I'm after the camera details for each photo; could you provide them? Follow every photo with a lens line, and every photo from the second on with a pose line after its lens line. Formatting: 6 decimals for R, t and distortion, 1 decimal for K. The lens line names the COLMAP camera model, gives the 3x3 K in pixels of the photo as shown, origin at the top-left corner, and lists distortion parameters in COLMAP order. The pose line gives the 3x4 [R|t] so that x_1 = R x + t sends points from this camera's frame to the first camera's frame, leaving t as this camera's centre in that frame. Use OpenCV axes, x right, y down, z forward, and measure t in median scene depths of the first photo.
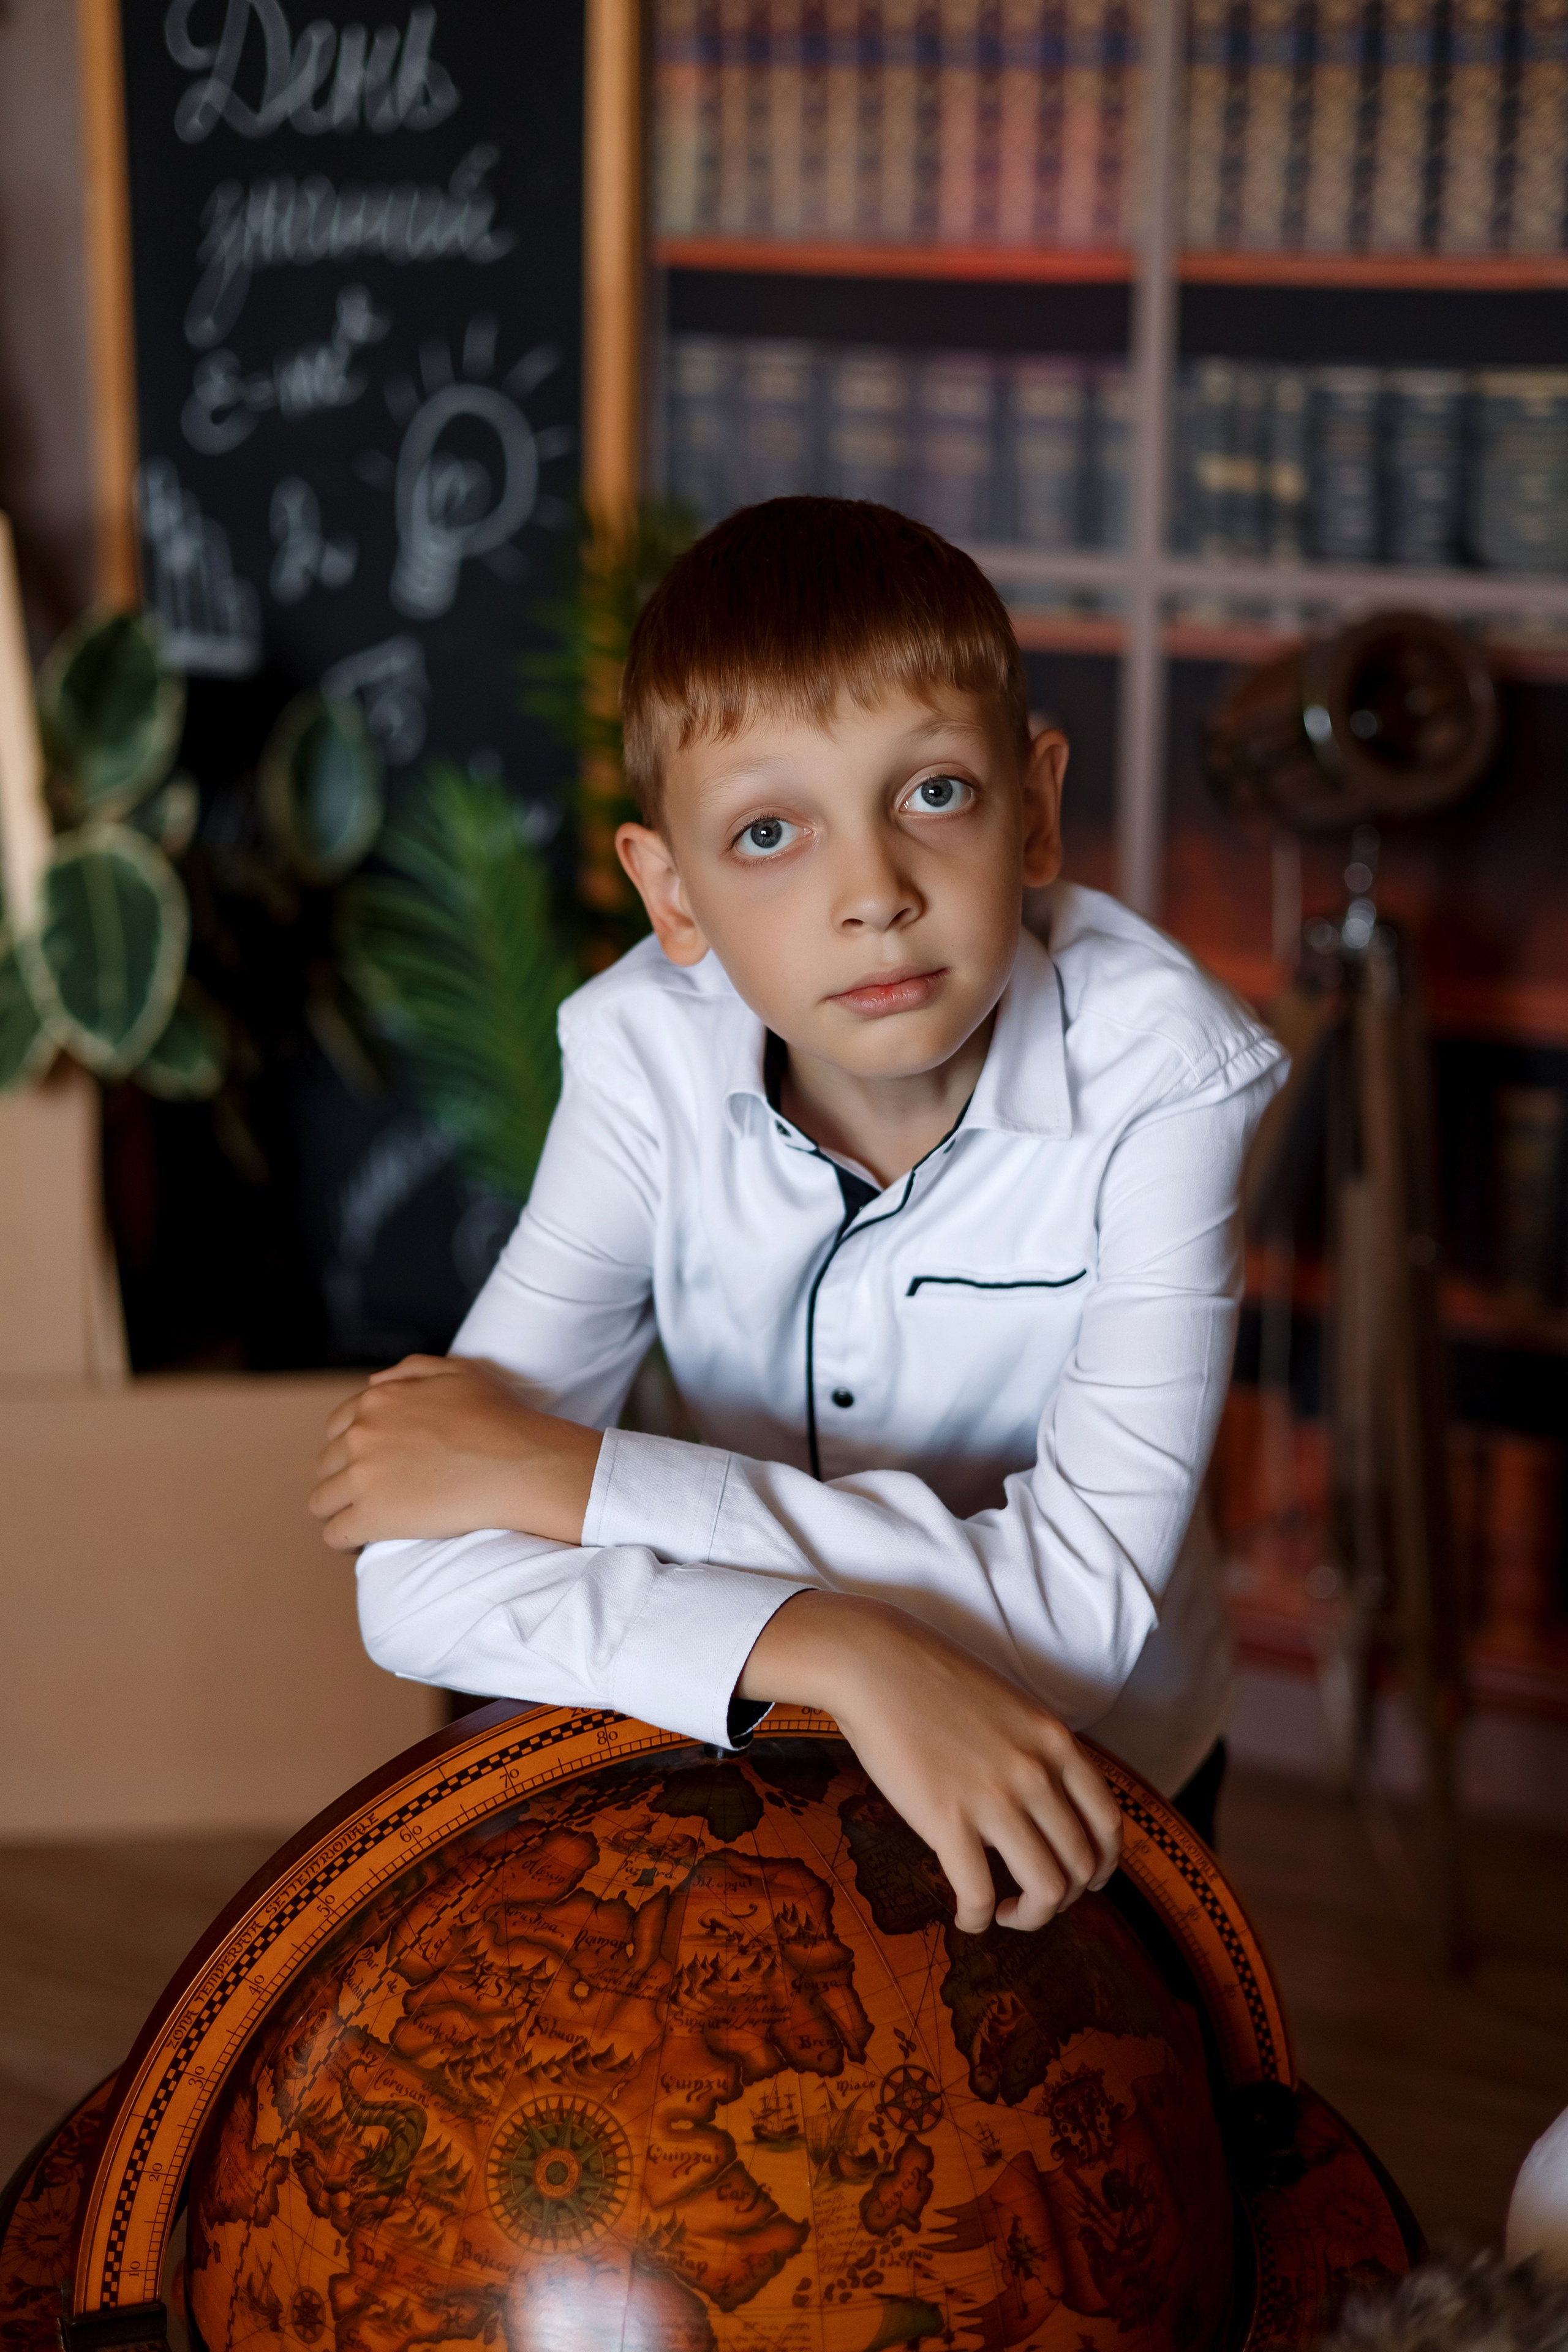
lens RADIAL K [[3505.9, 0, 784.0], [0, 3505.9, 1176.0], [0, 0, 1]] dist [0.006798, 0.025670]
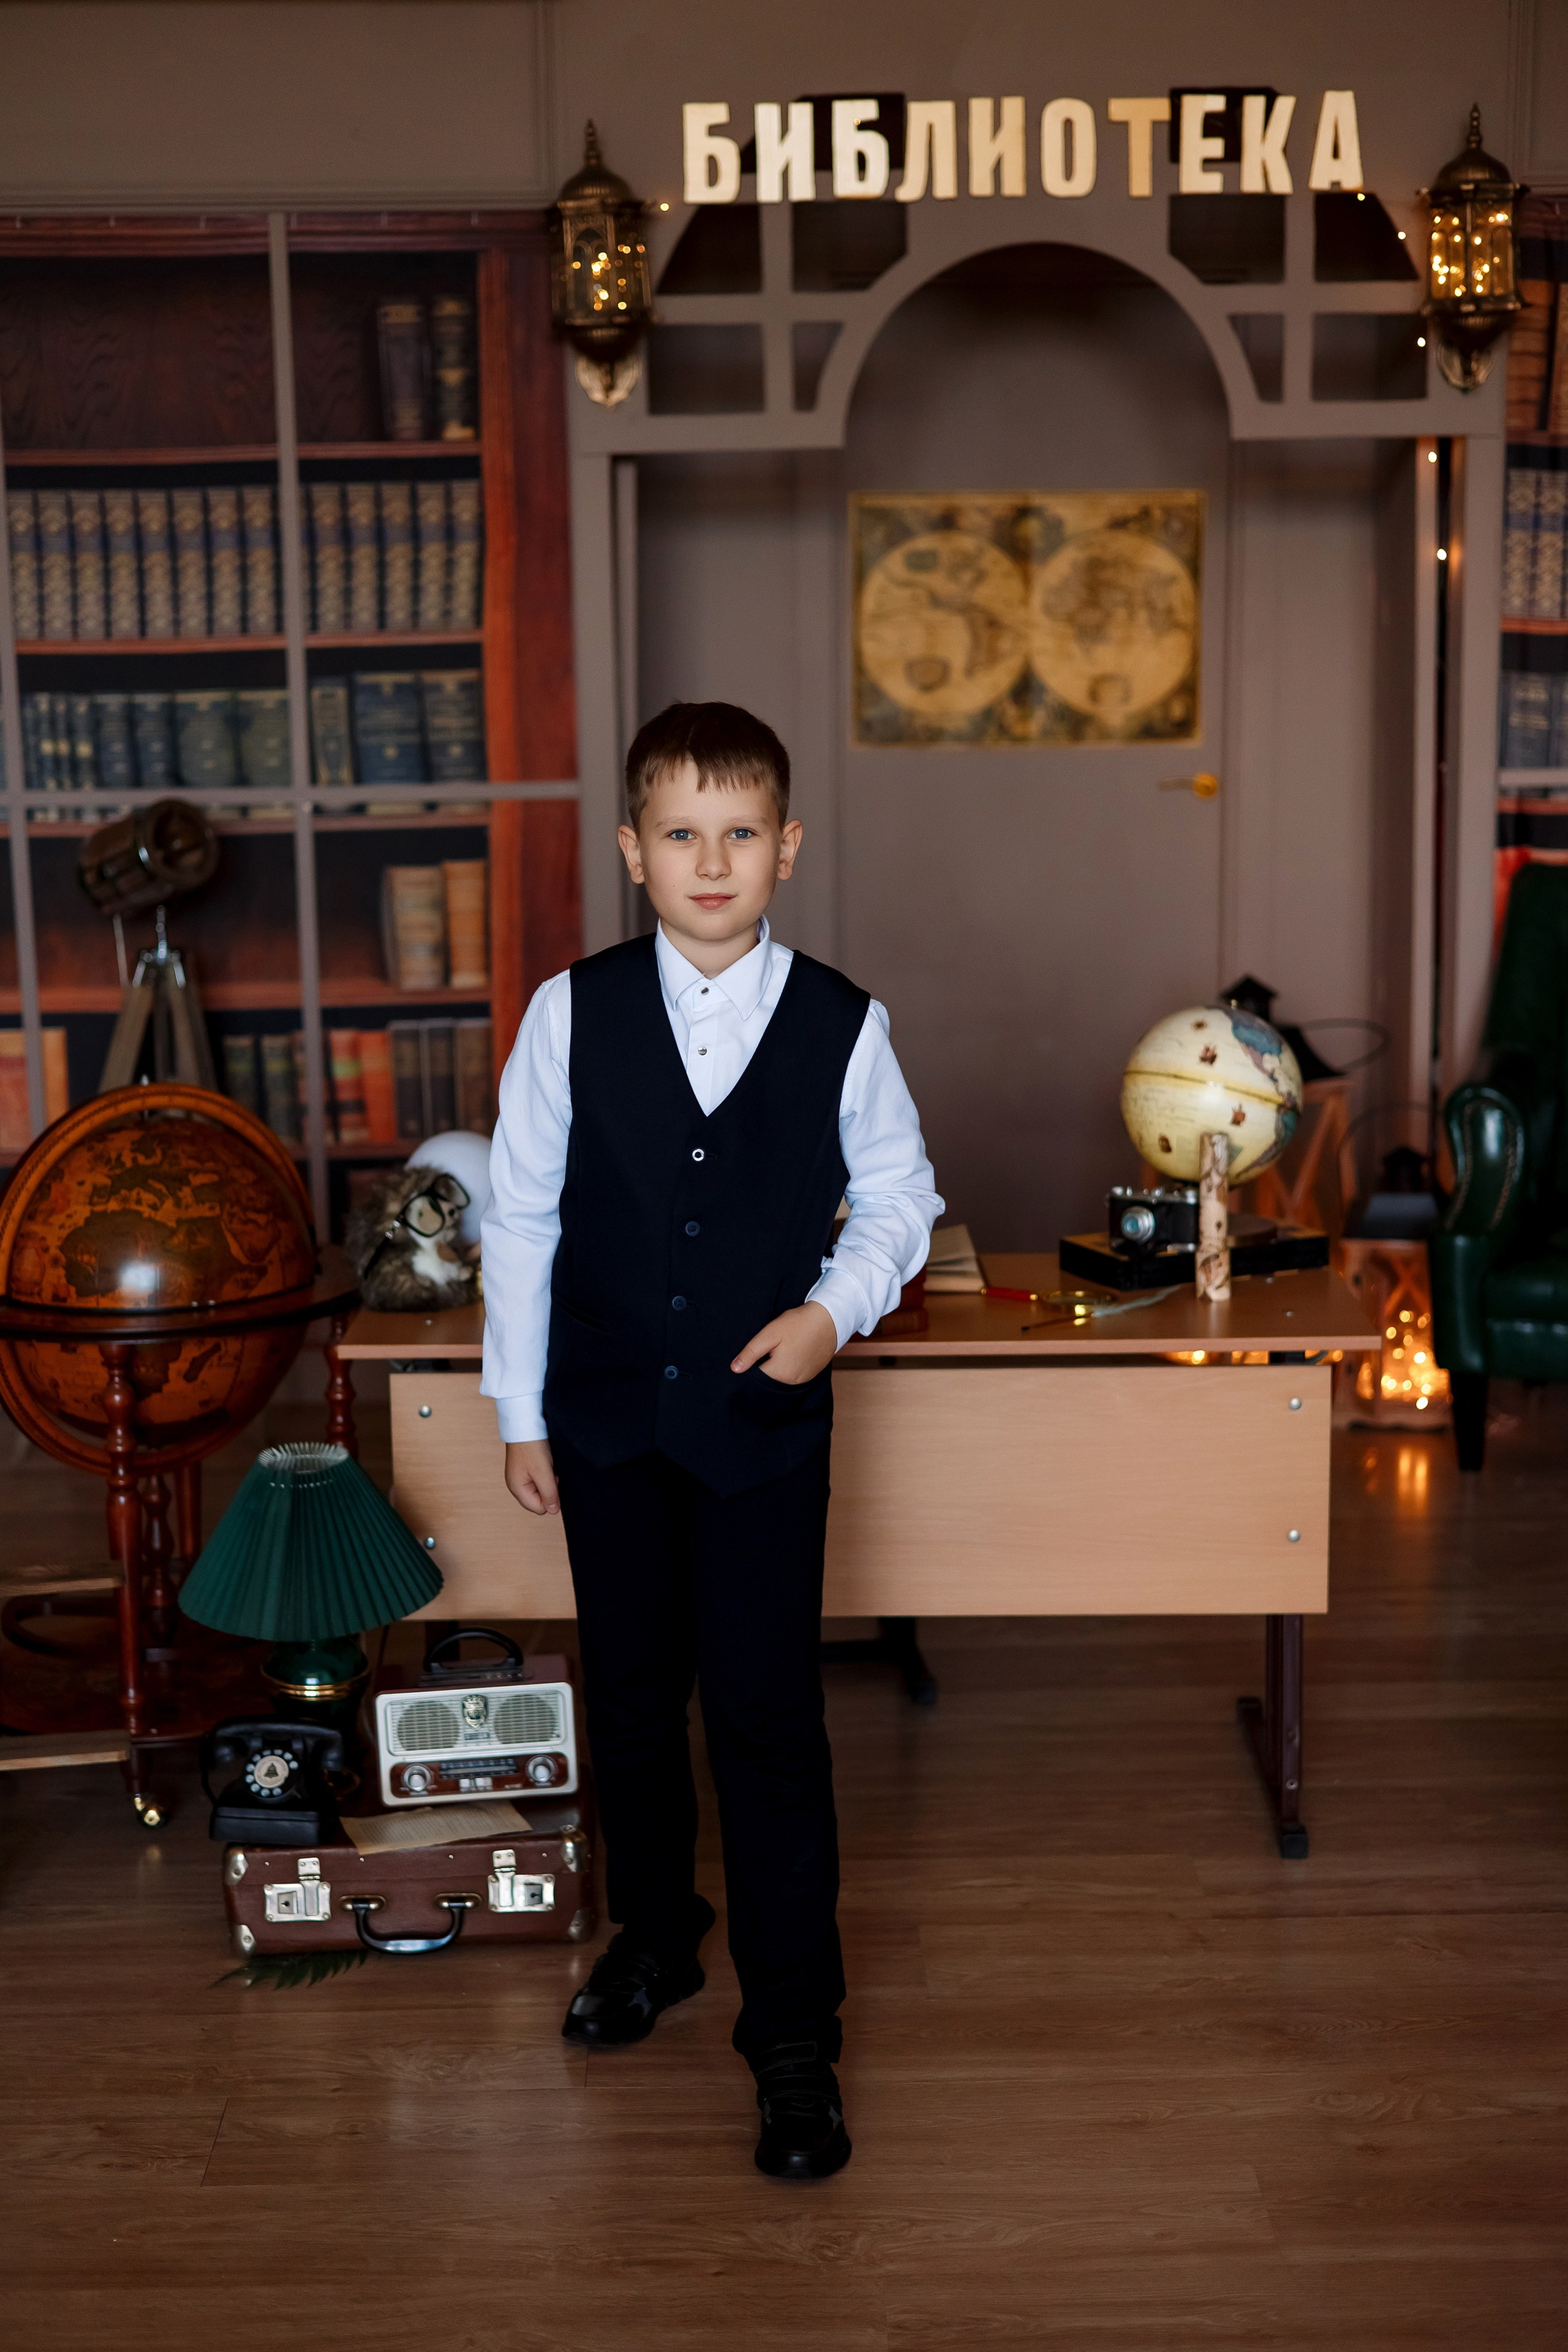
lens RADIAL K [[3501.3, 0, 771.2], [0, 3501.3, 1158.5], [0, 0, 1]] dist [-0.002931, 0.114063]
pose [[0.893527, -0.106073, 0.436300, -0.417358], [0.145452, 0.987678, -0.057755, 0.214989], [-0.424798, 0.115067, 0.897946, -0.980639]]
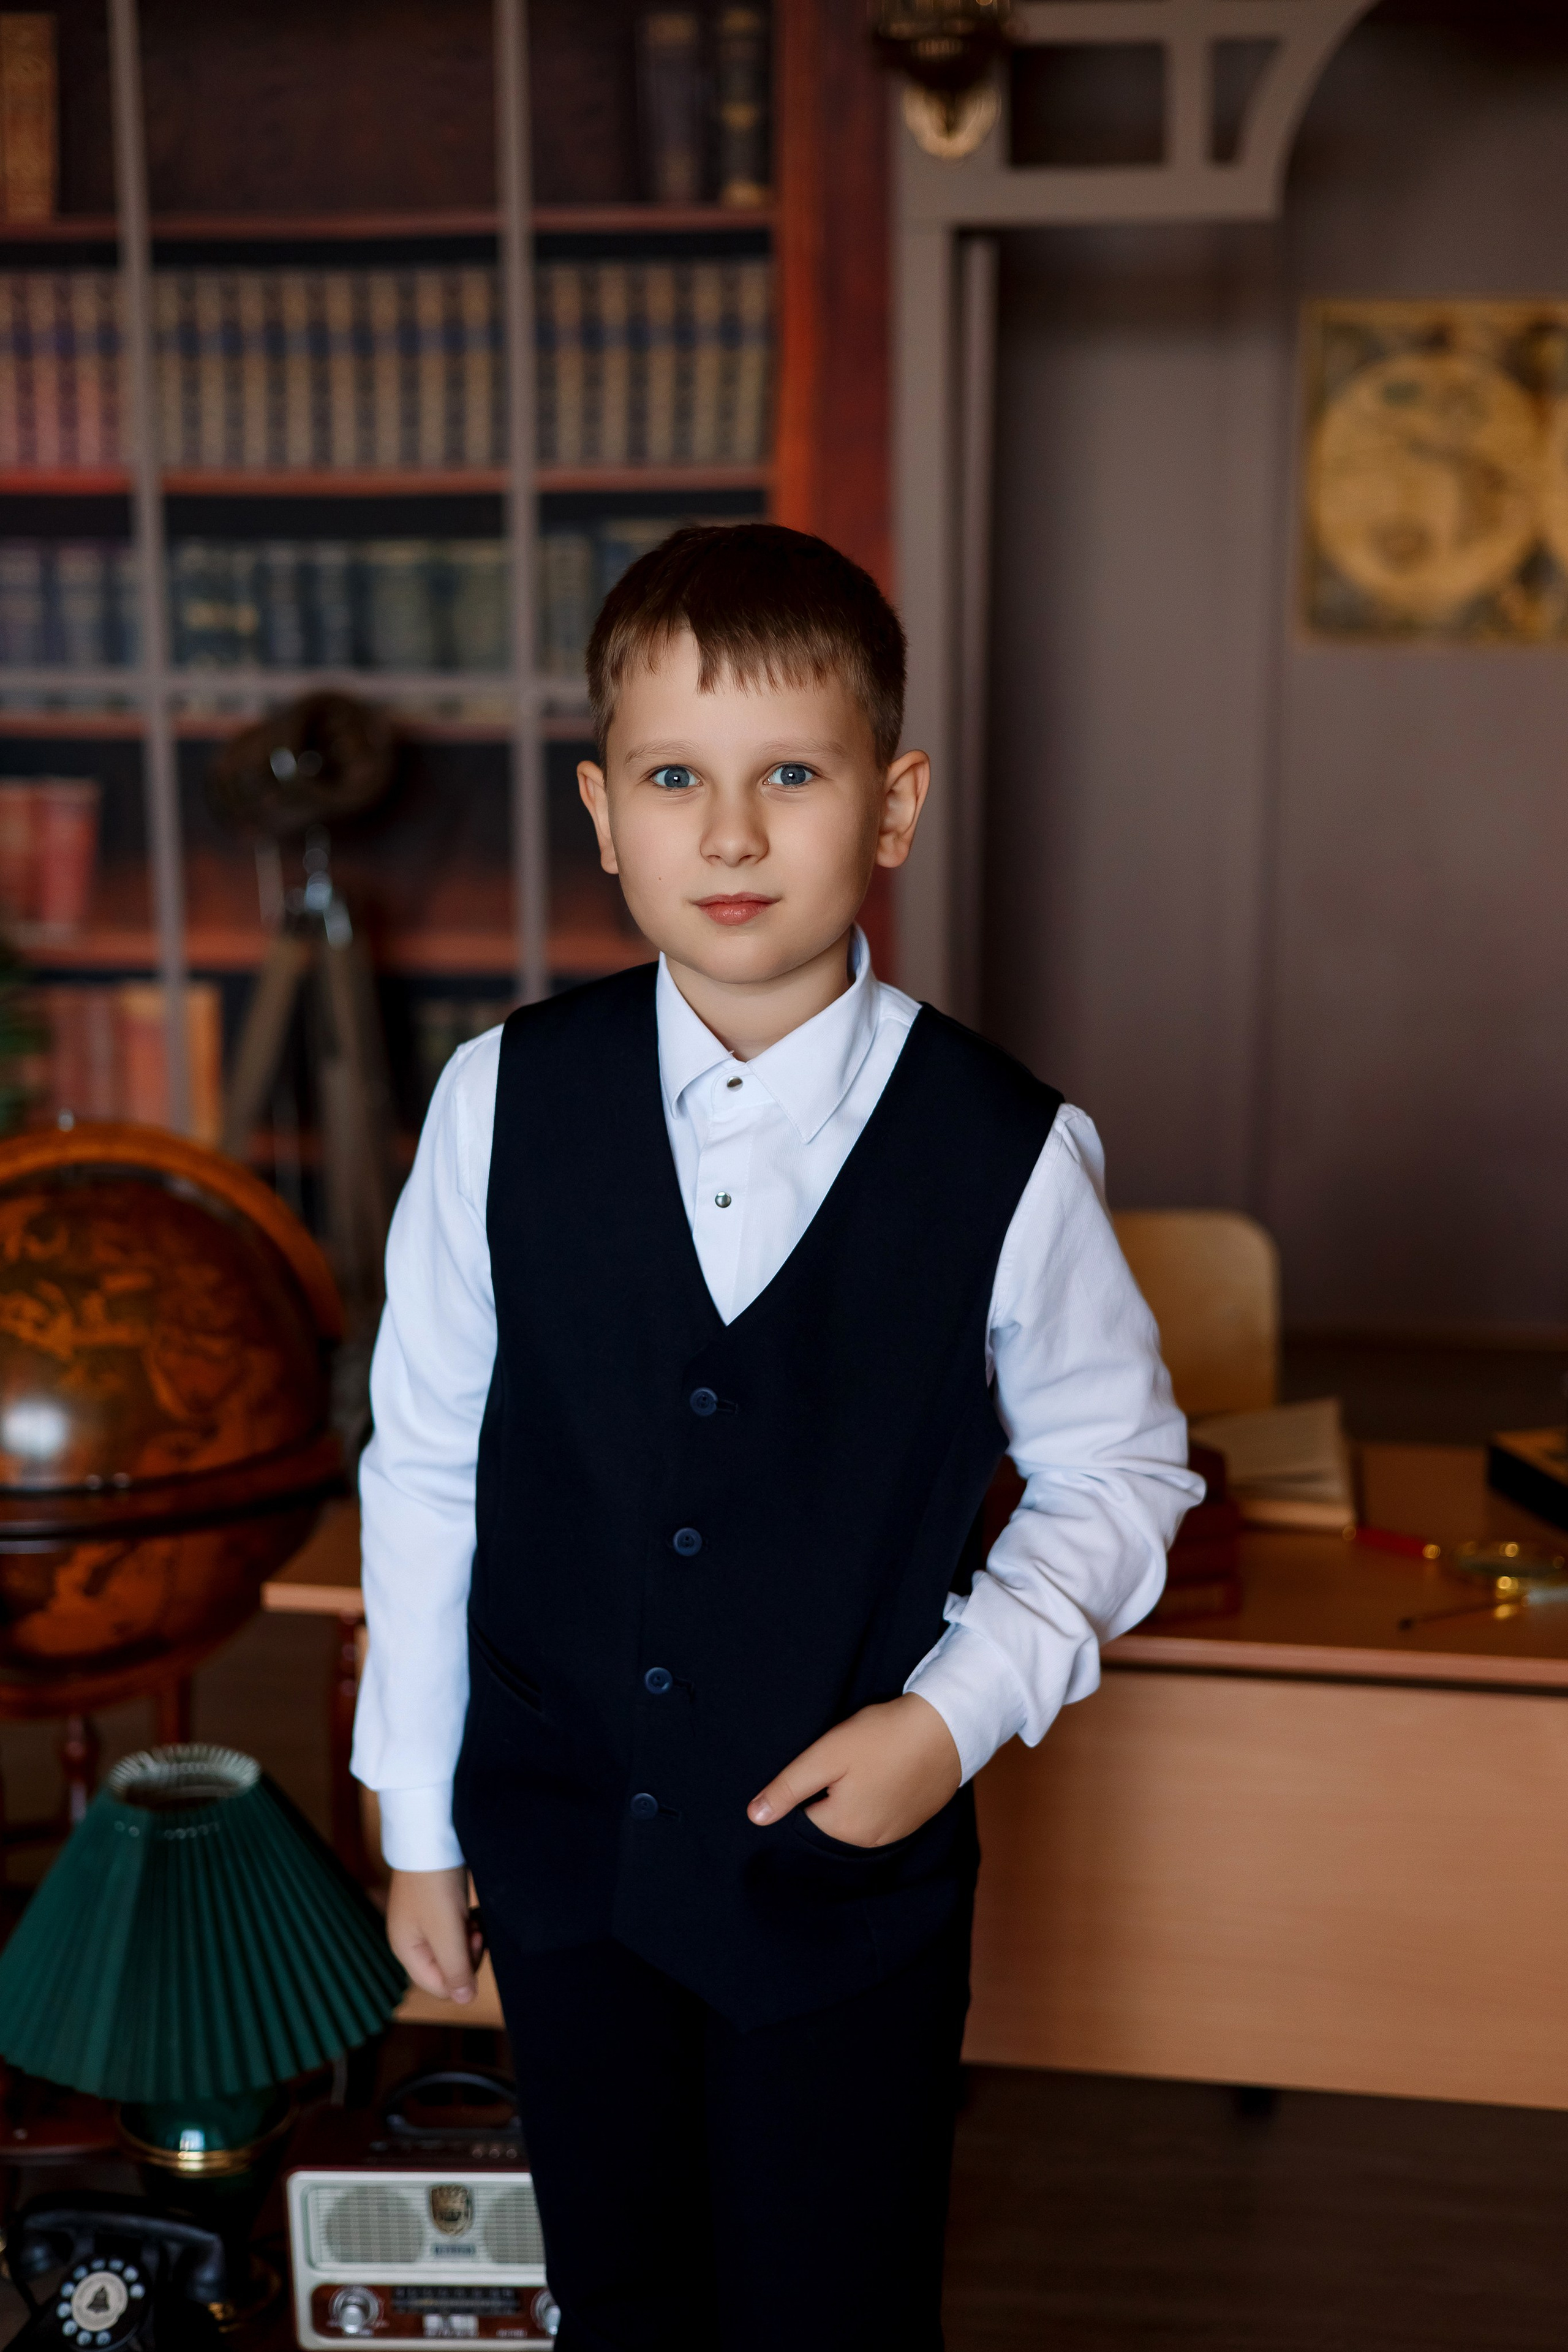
lens RADIAL K [[3517.6, 0, 820.0], [0, 3517.6, 1129.1], [0, 0, 1]] dist [0.022365, 0.008319]
pose [[0.949496, -0.076575, 0.304291, -0.104703], [0.098031, 0.993615, -0.055846, 0.135976], [-0.298072, 0.082855, 0.950941, -0.527088]]
